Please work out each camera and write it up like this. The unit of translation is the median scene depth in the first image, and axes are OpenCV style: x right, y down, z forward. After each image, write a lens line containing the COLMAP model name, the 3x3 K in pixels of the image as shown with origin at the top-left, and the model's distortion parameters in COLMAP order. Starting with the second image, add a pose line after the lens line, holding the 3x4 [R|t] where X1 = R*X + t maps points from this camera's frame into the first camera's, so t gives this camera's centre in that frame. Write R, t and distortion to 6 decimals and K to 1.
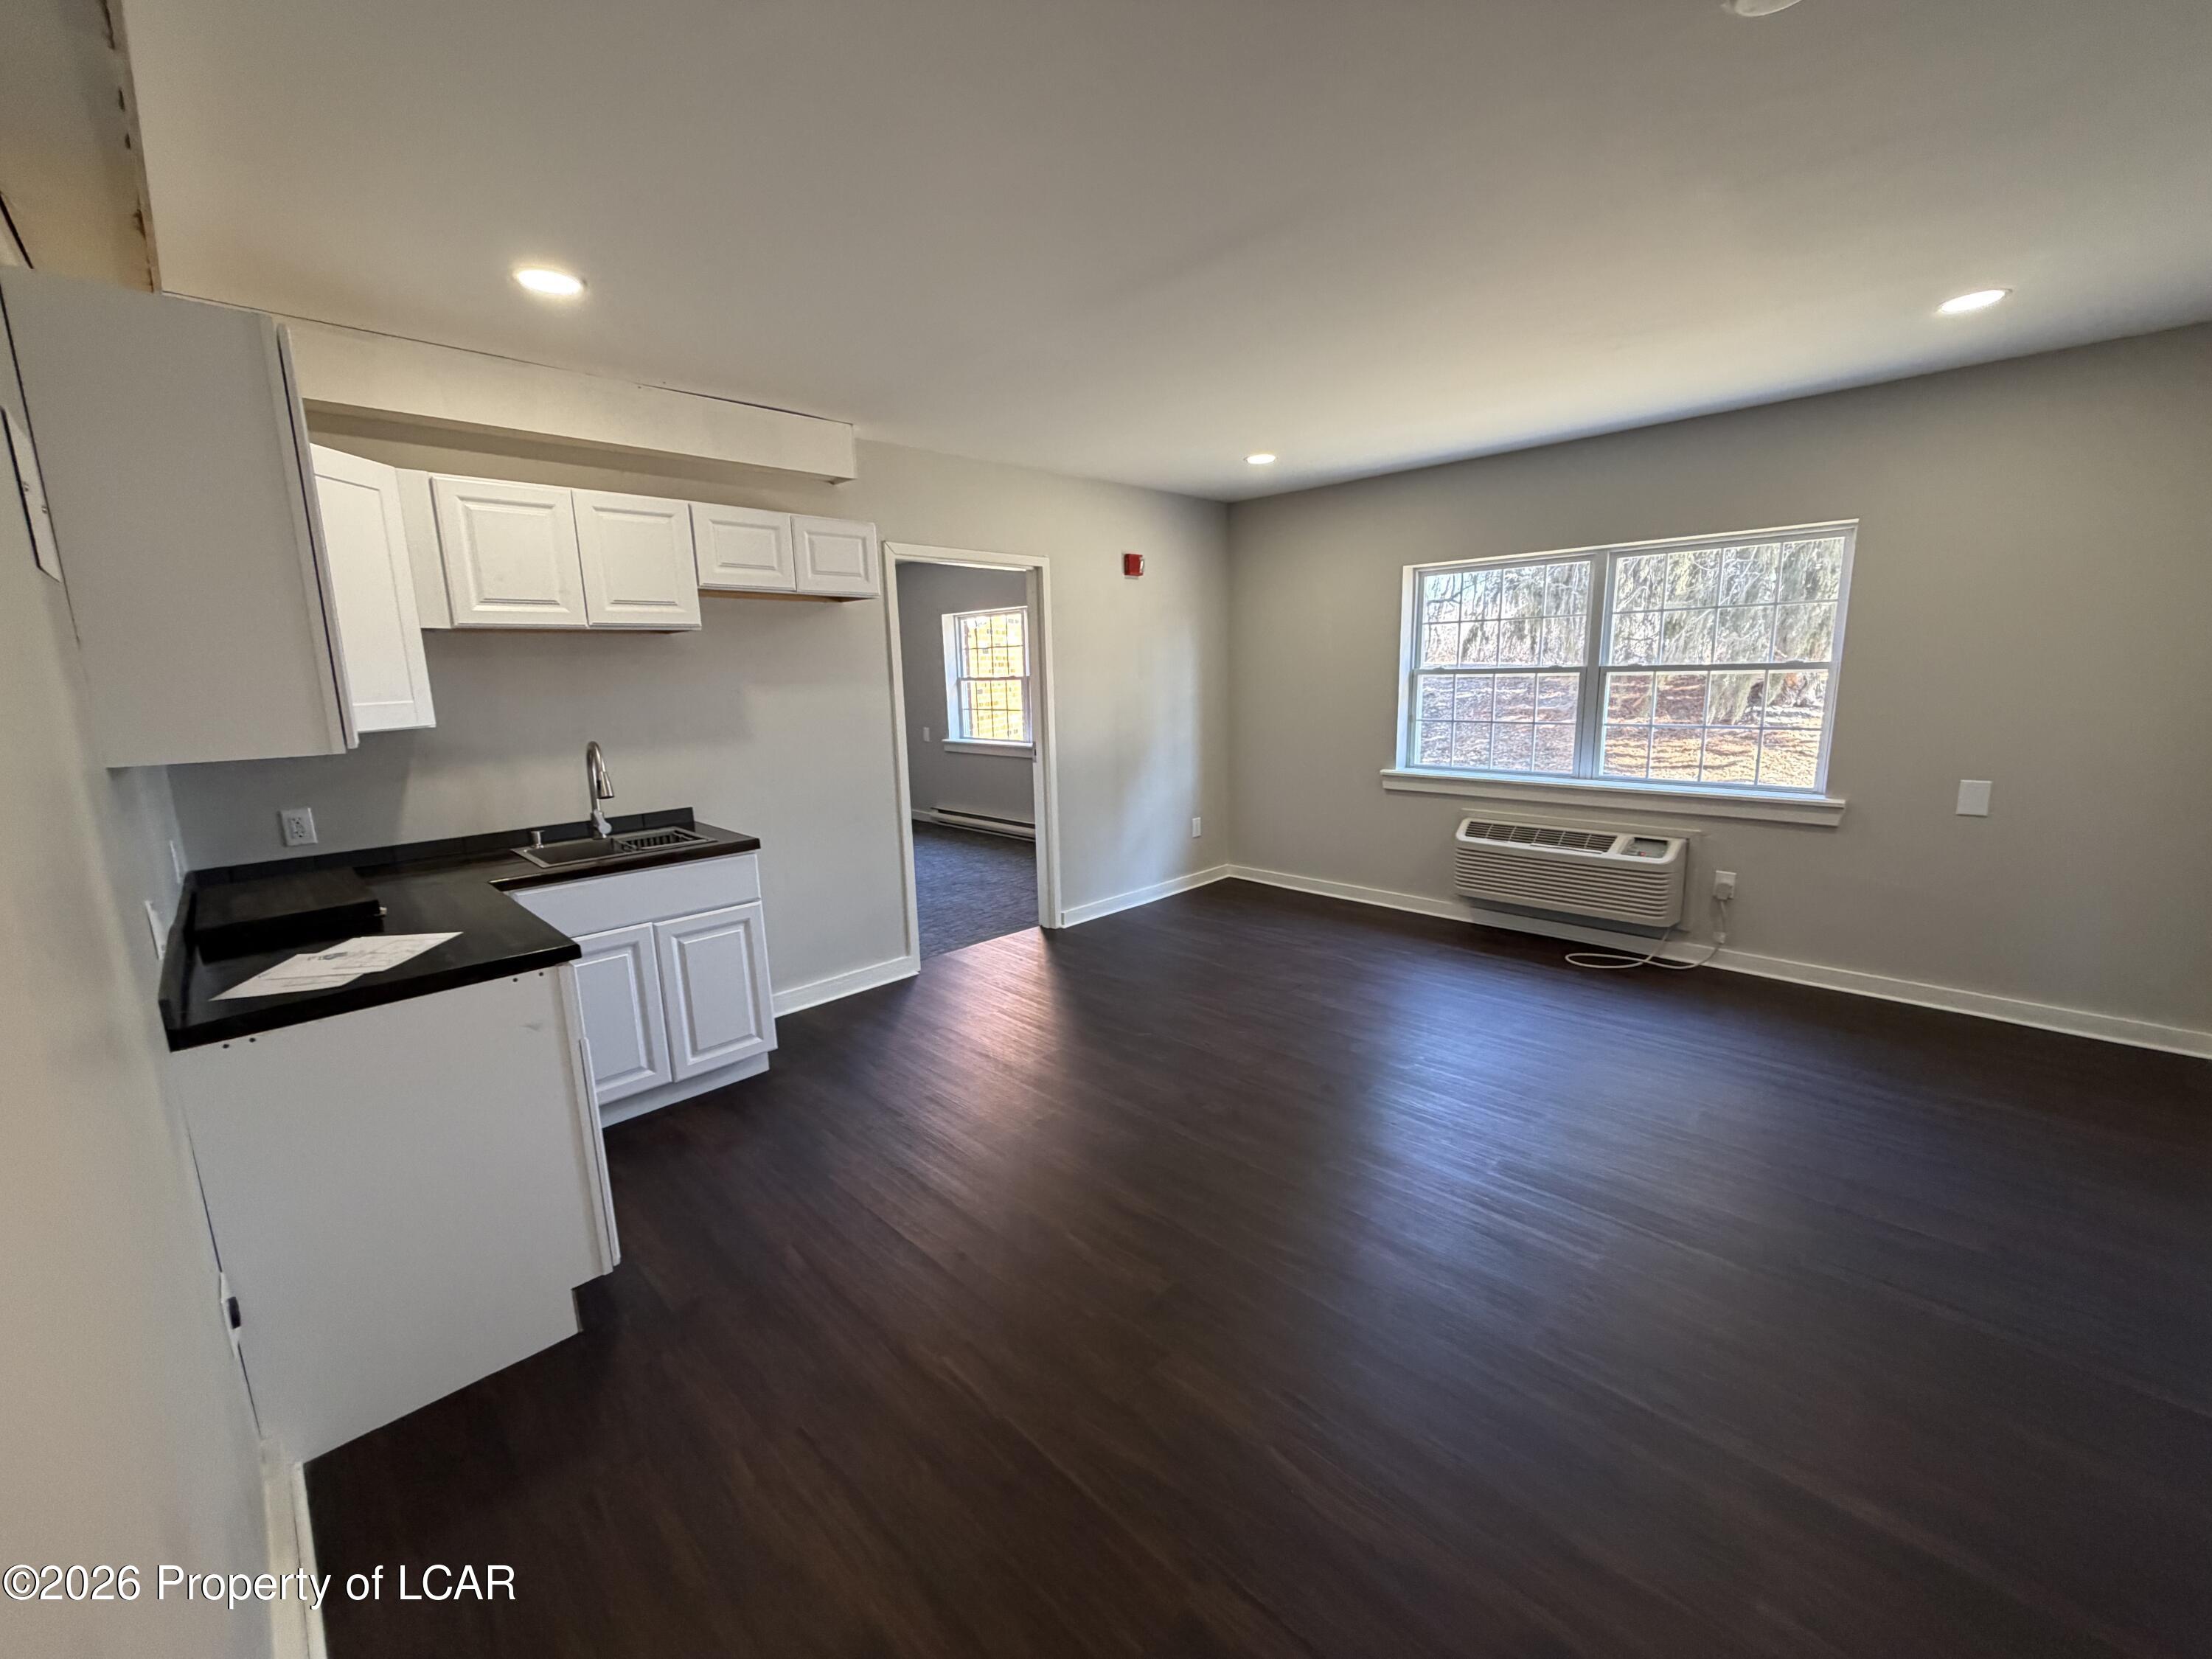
lens RADIAL K [[873.7, 0, 1099.8], [0, 873.7, 826.2], [0, 0, 1]] dist [-0.009181, 0.000448]
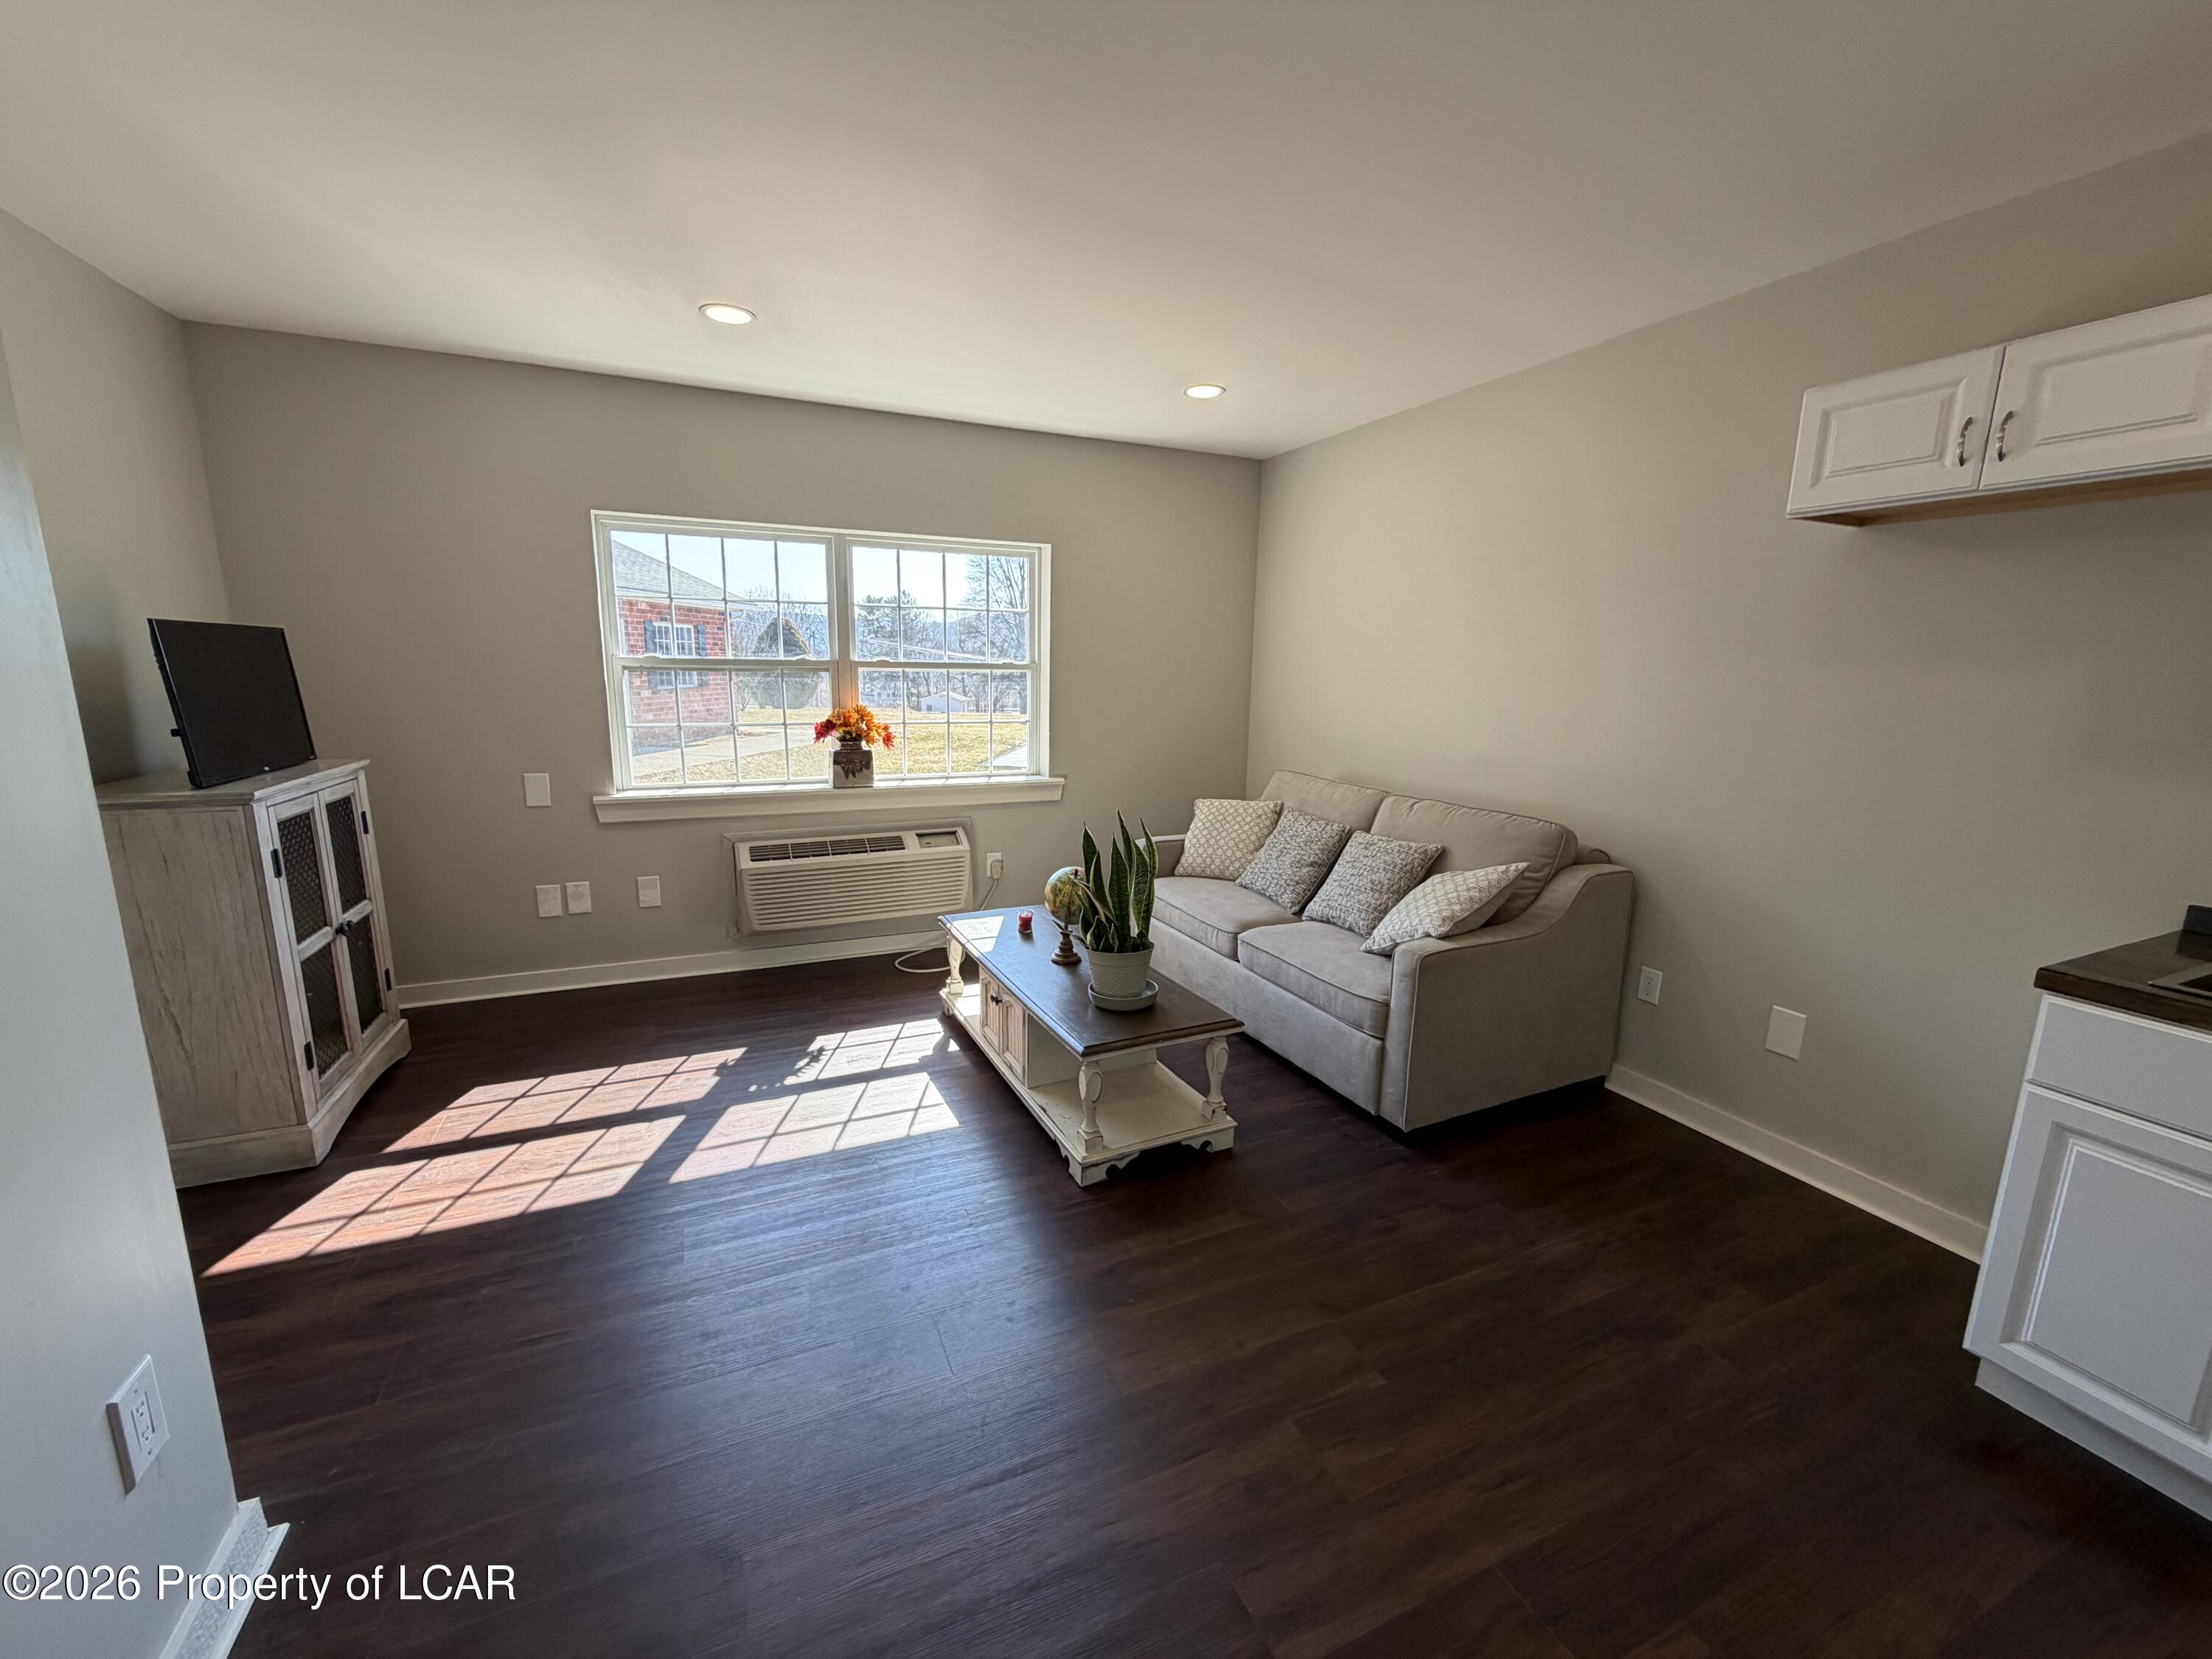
lens RADIAL K [[873.7, 0, 1102.5], [0, 873.7, 827.9], [0, 0, 1]] dist [-0.009181, 0.000448]
pose [[0.352015, -0.143528, 0.924924, -0.236086], [0.136492, 0.985481, 0.100977, -0.063825], [-0.925989, 0.090700, 0.366495, 0.418353]]
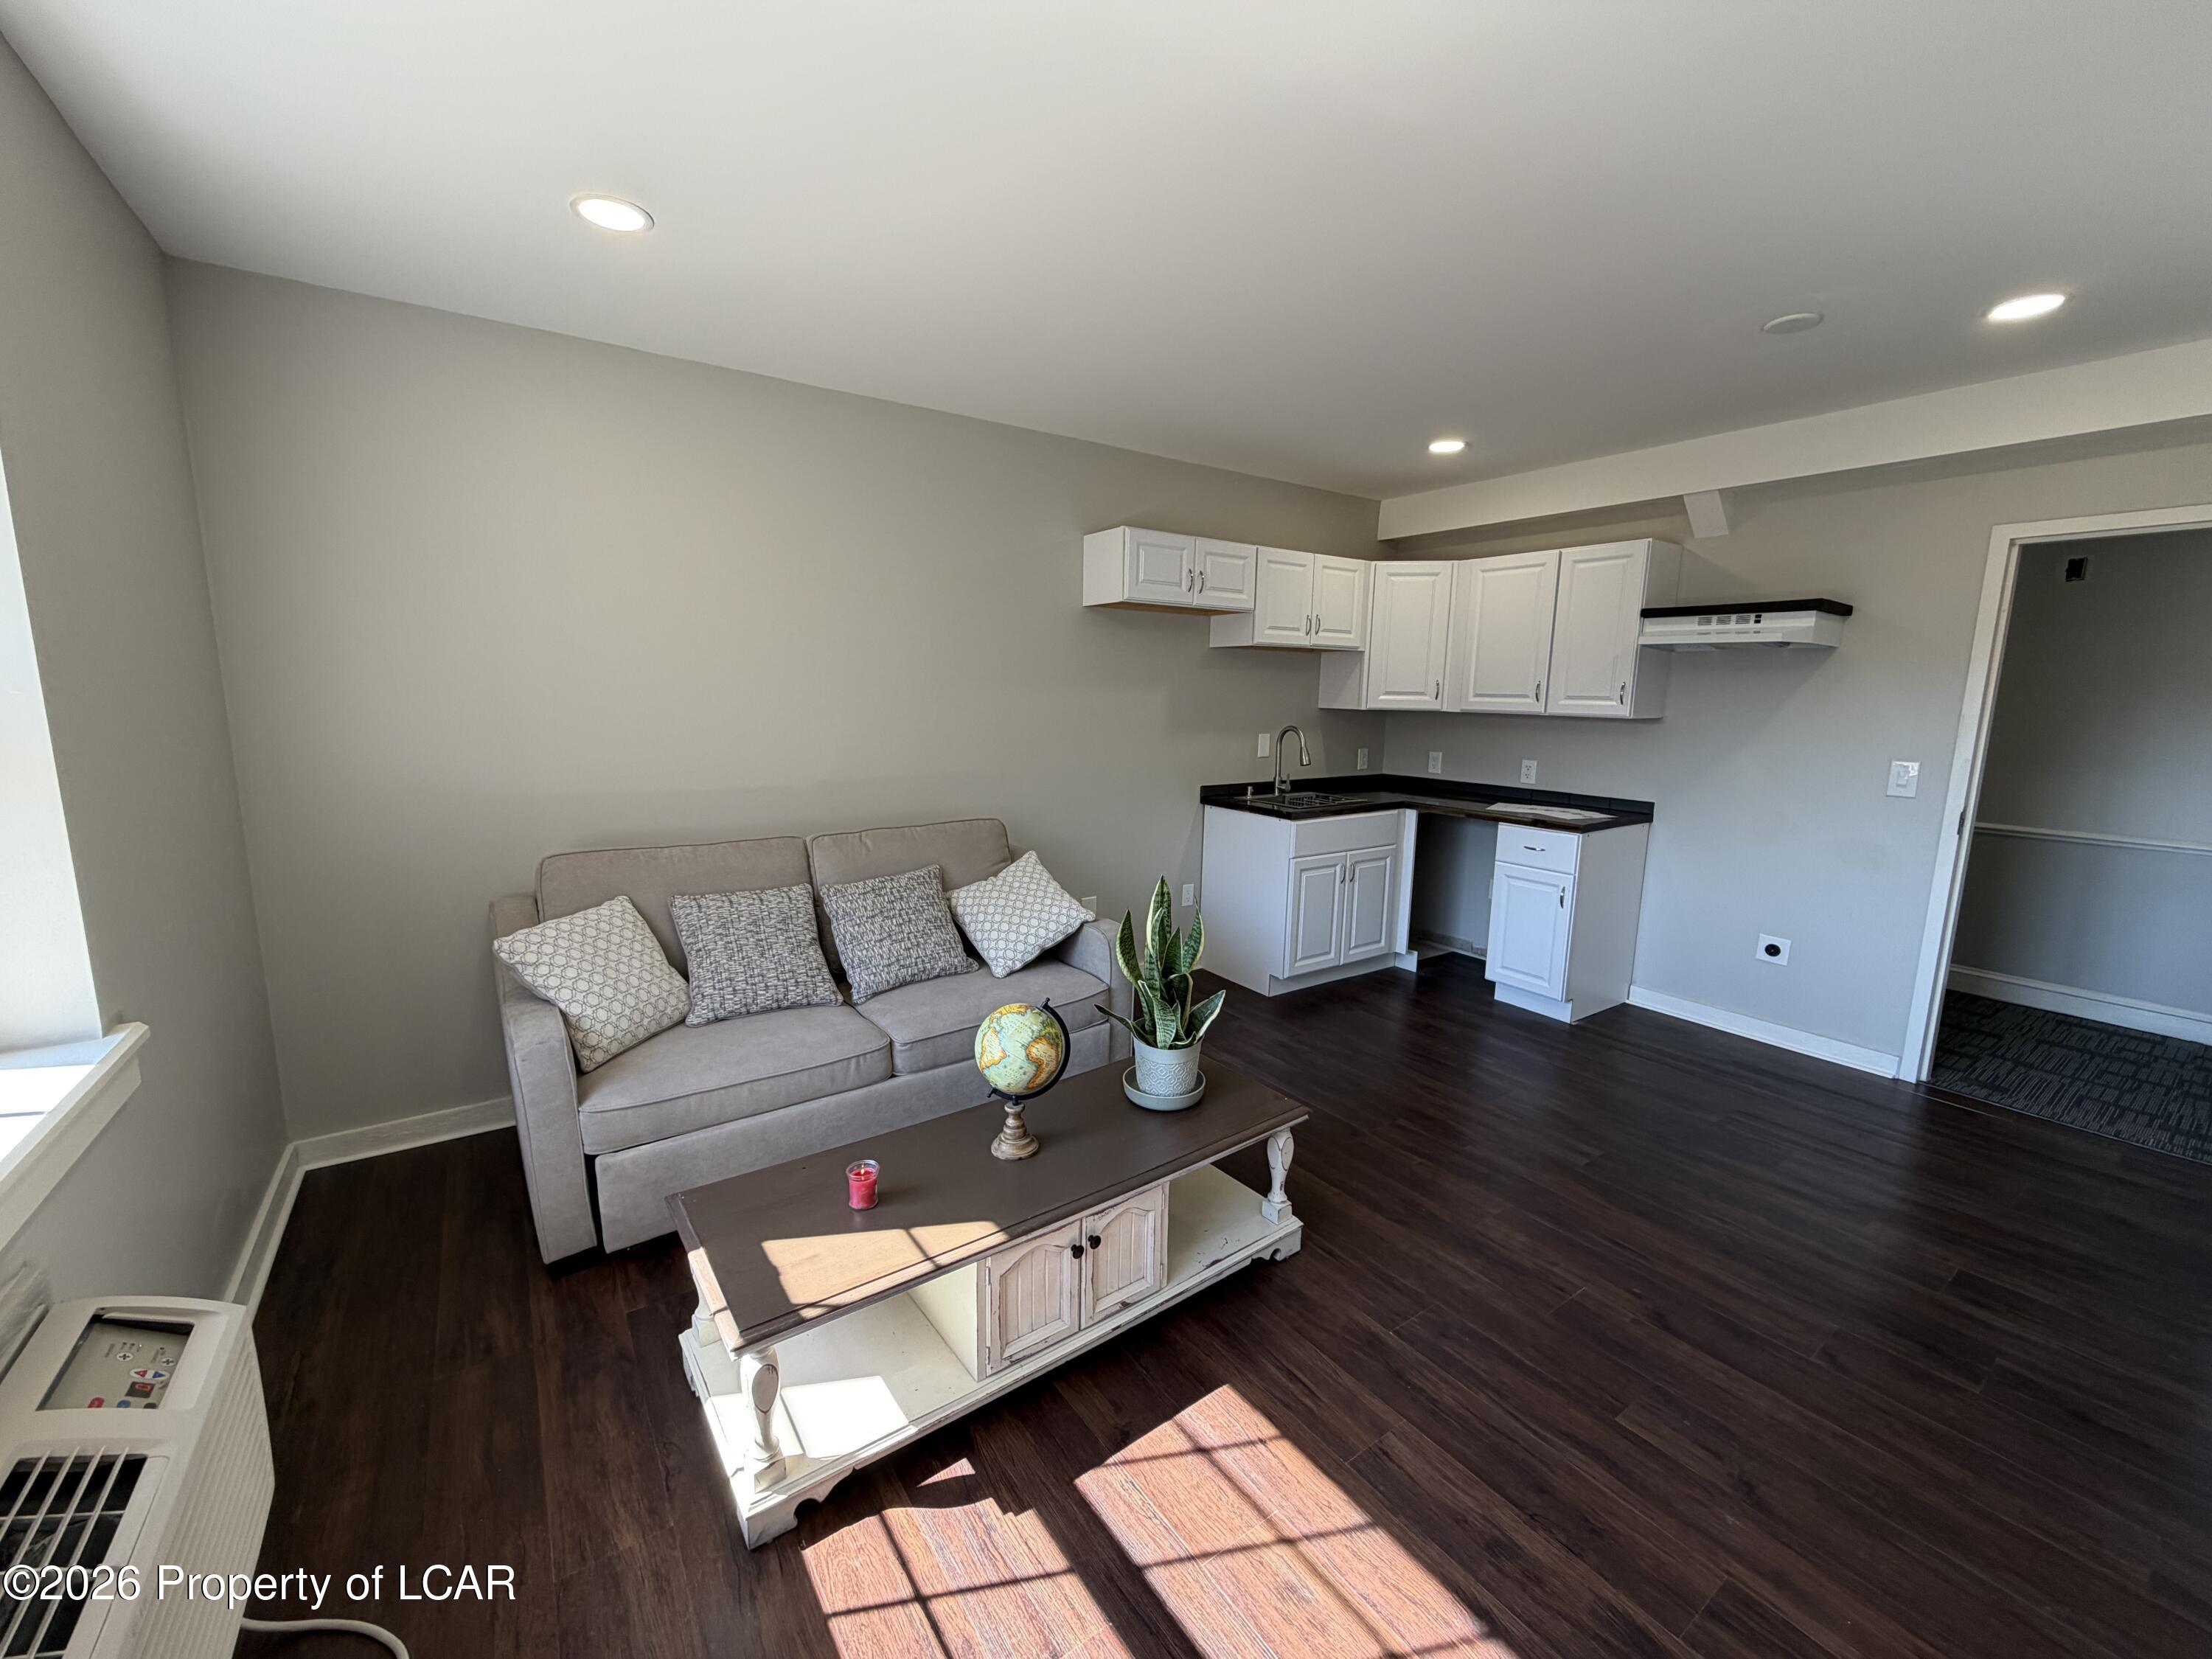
lens RADIAL K [[873.7, 0, 1089.5], [0, 873.7, 829.3], [0, 0, 1]] dist [-0.009181, 0.000448]
pose [[-0.982567, -0.019980, 0.184831, 0.275938], [0.041224, 0.946041, 0.321413, -0.202048], [-0.181279, 0.323429, -0.928726, 1.090262]]
